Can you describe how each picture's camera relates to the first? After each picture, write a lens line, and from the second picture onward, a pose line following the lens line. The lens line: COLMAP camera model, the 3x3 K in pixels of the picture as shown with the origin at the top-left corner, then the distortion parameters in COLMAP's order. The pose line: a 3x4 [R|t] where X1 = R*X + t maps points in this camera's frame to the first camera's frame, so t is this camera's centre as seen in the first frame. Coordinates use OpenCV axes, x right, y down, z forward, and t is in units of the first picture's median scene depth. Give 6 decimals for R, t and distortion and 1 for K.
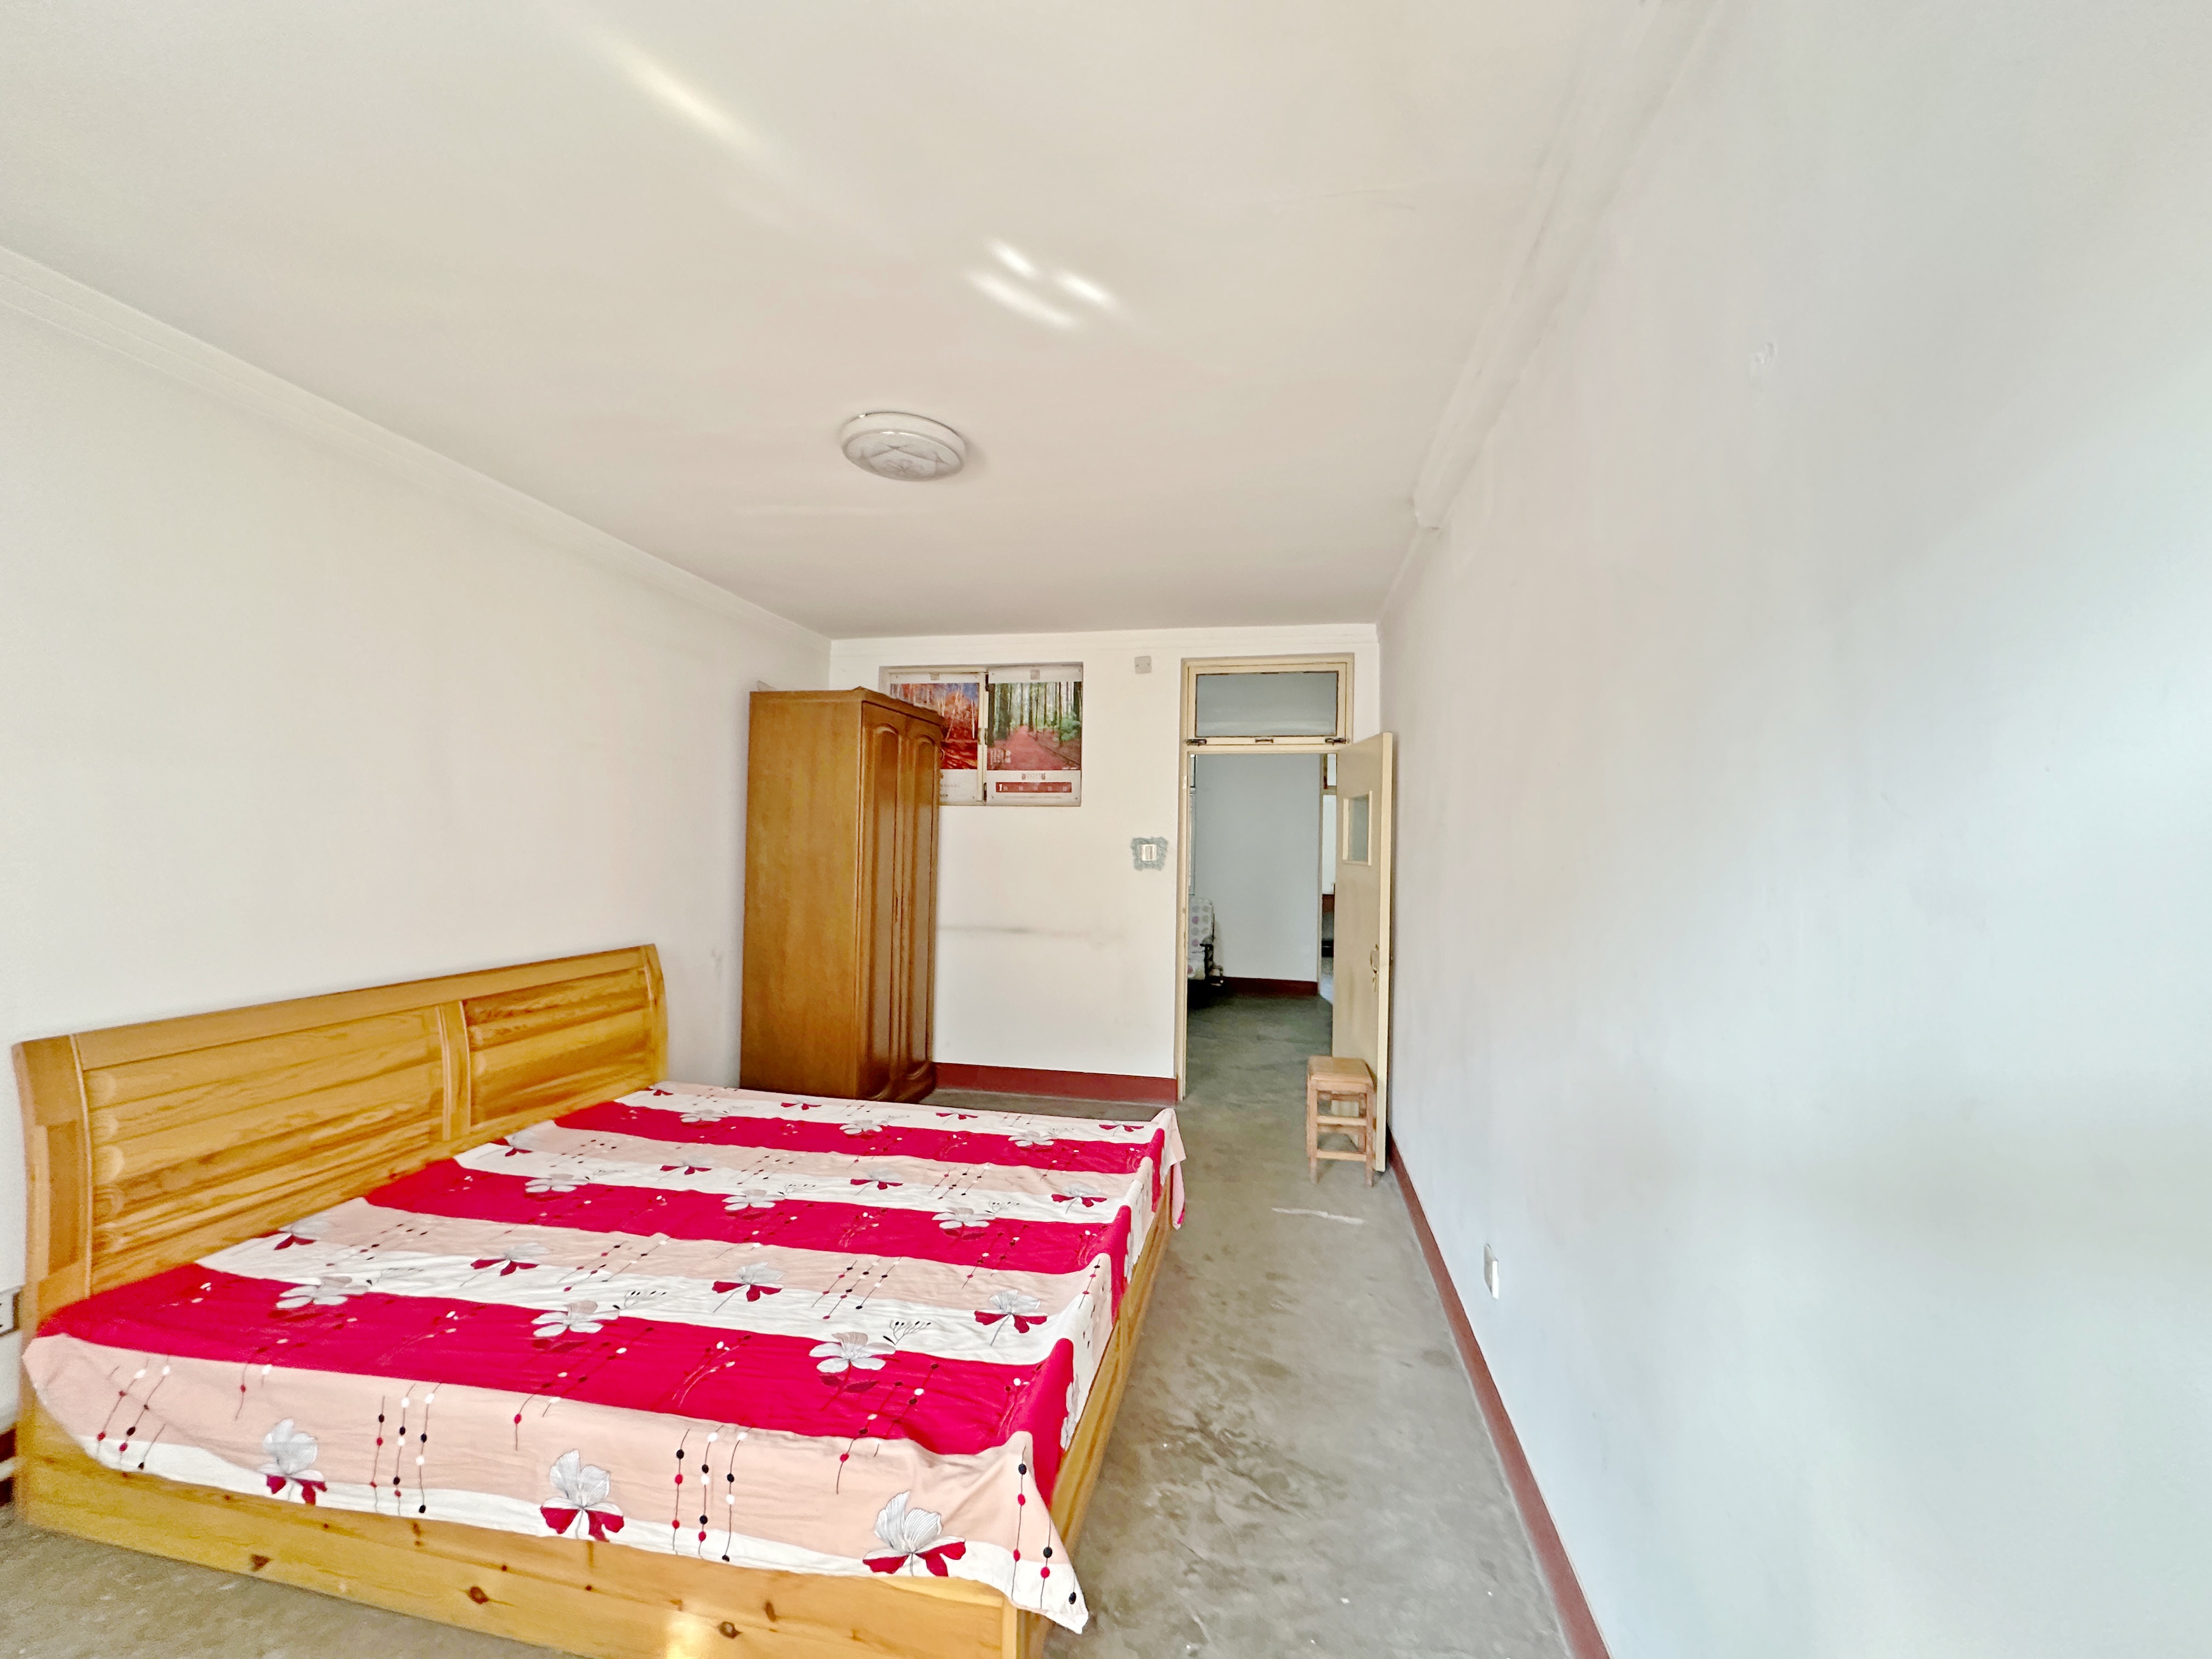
lens RADIAL K [[880.1, 0, 1102.9], [0, 880.1, 835.2], [0, 0, 1]] dist [0.000689, 0.000239]
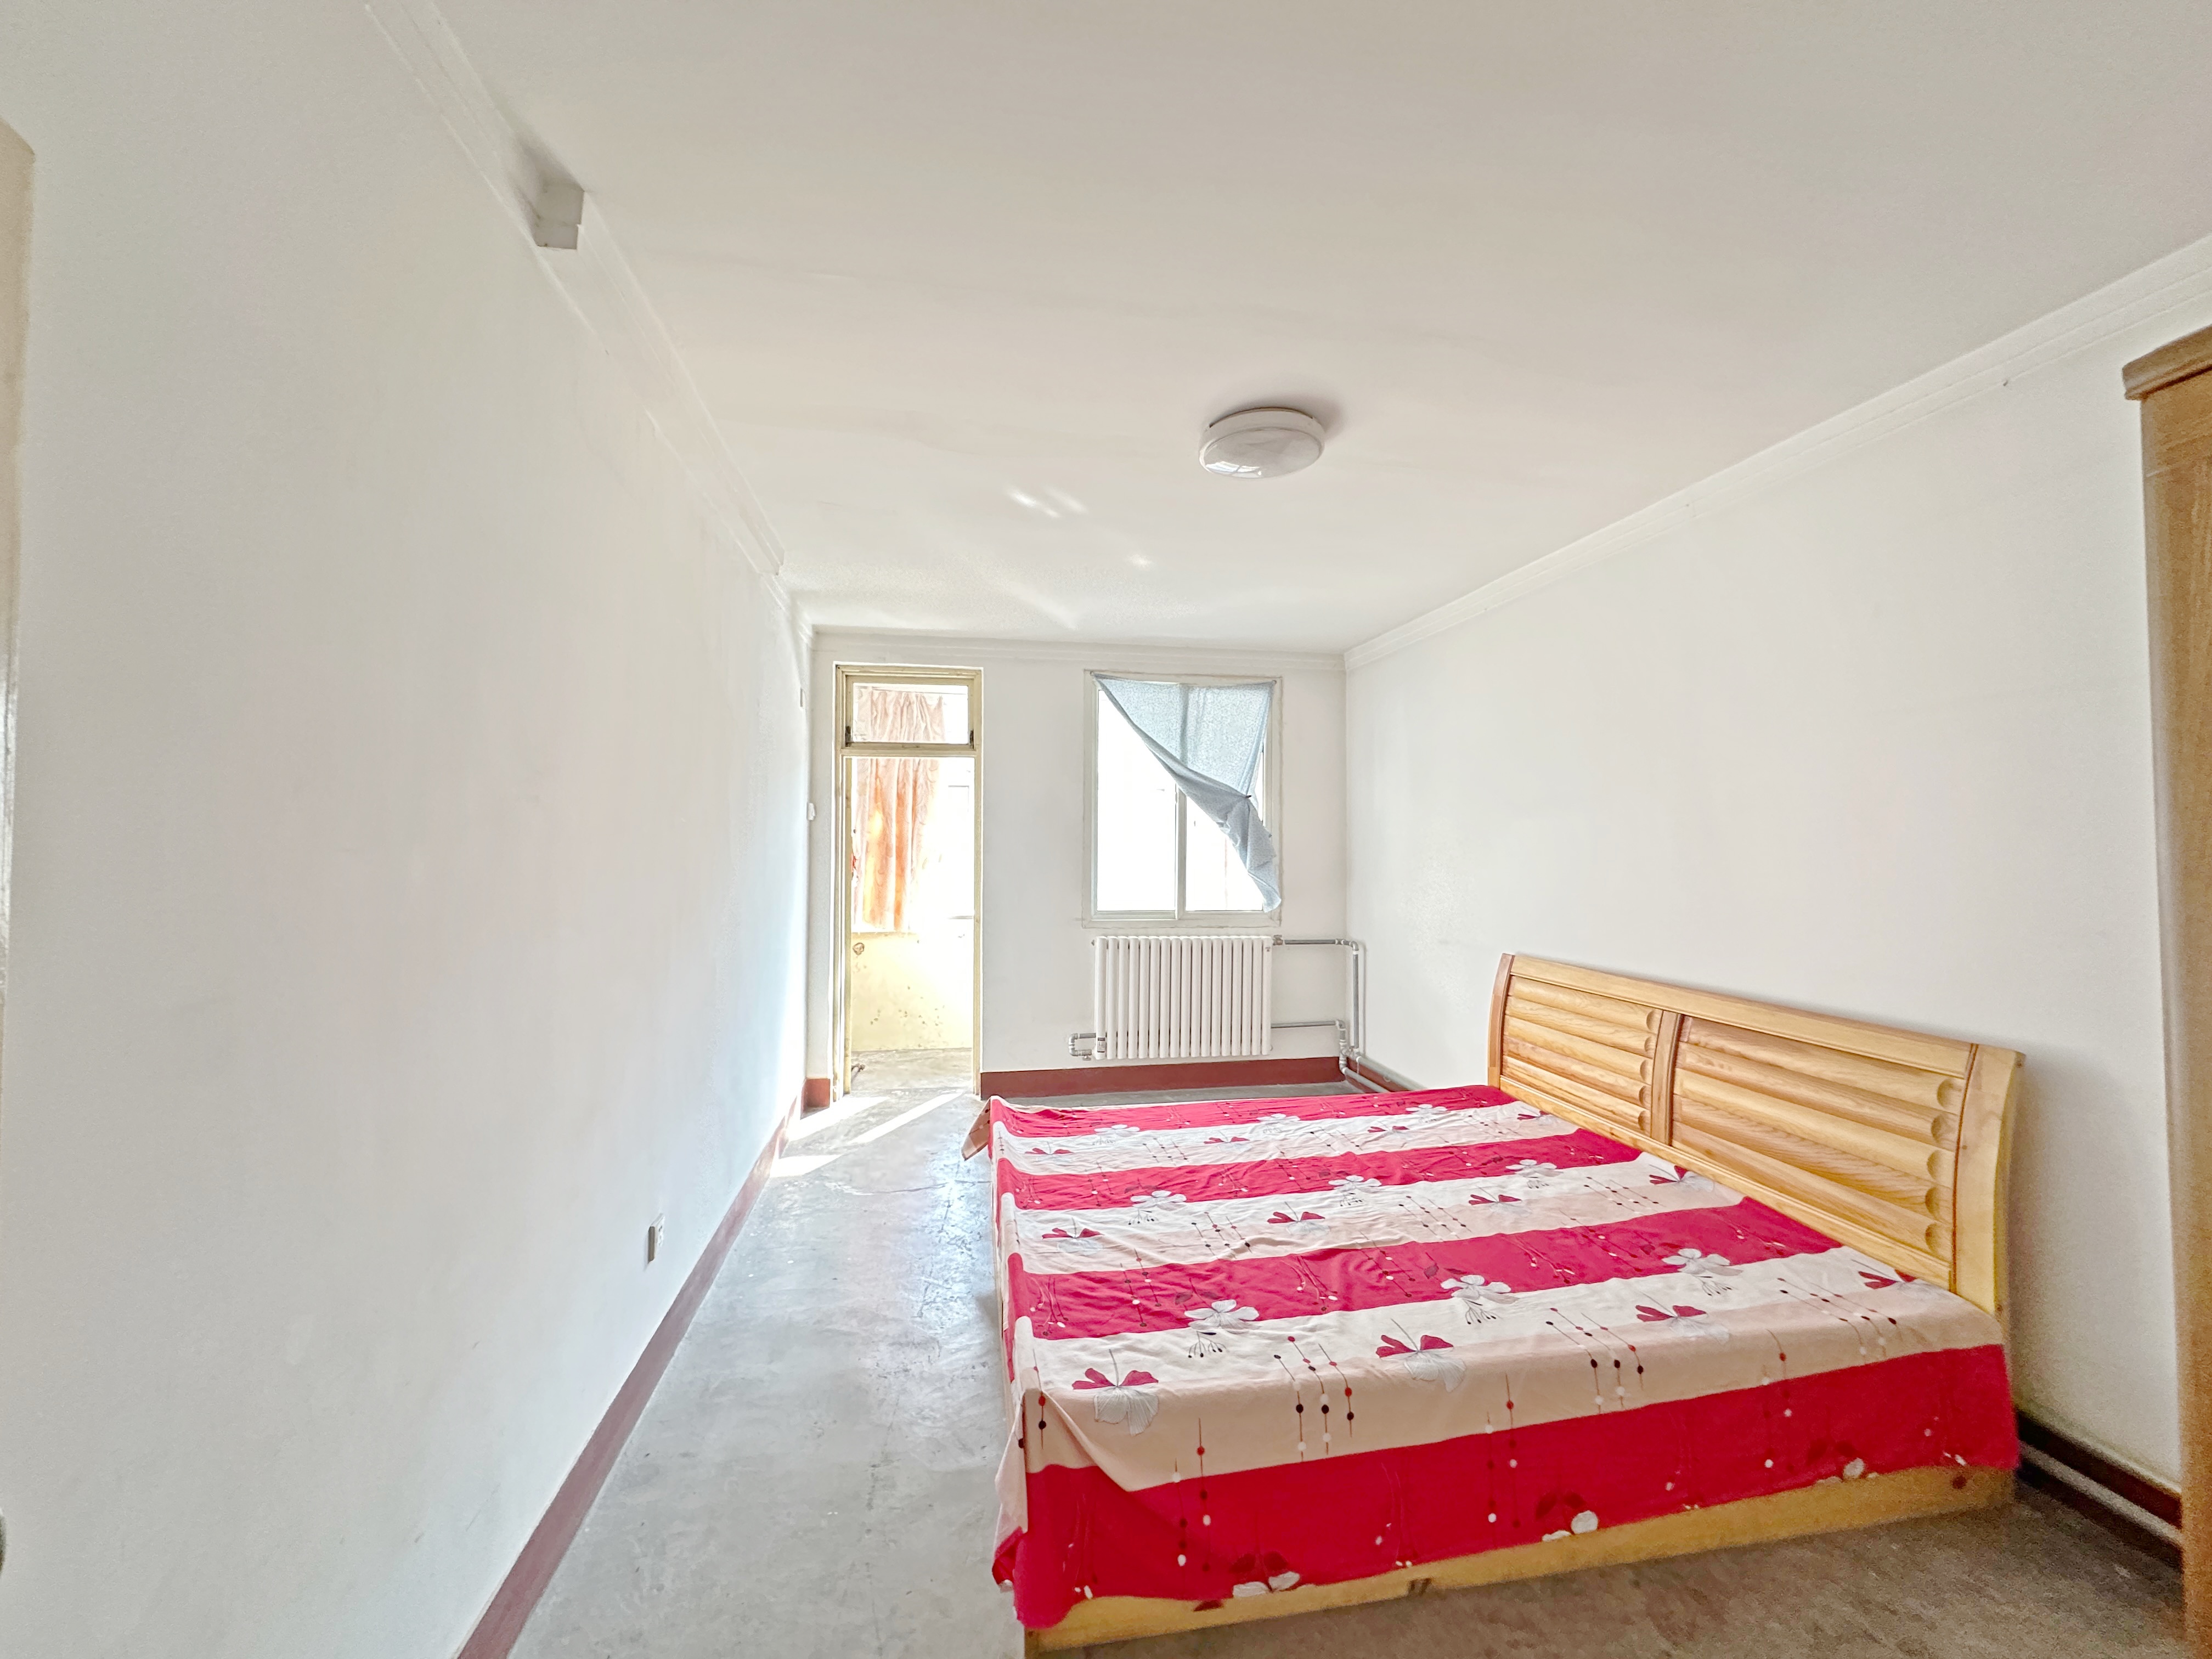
lens RADIAL K [[880.1, 0, 1108.6], [0, 880.1, 831.6], [0, 0, 1]] dist [0.000689, 0.000239]
pose [[-0.927585, -0.038211, -0.371653, 0.256579], [-0.031253, 0.999206, -0.024729, 0.025853], [0.372302, -0.011323, -0.928042, 1.676036]]
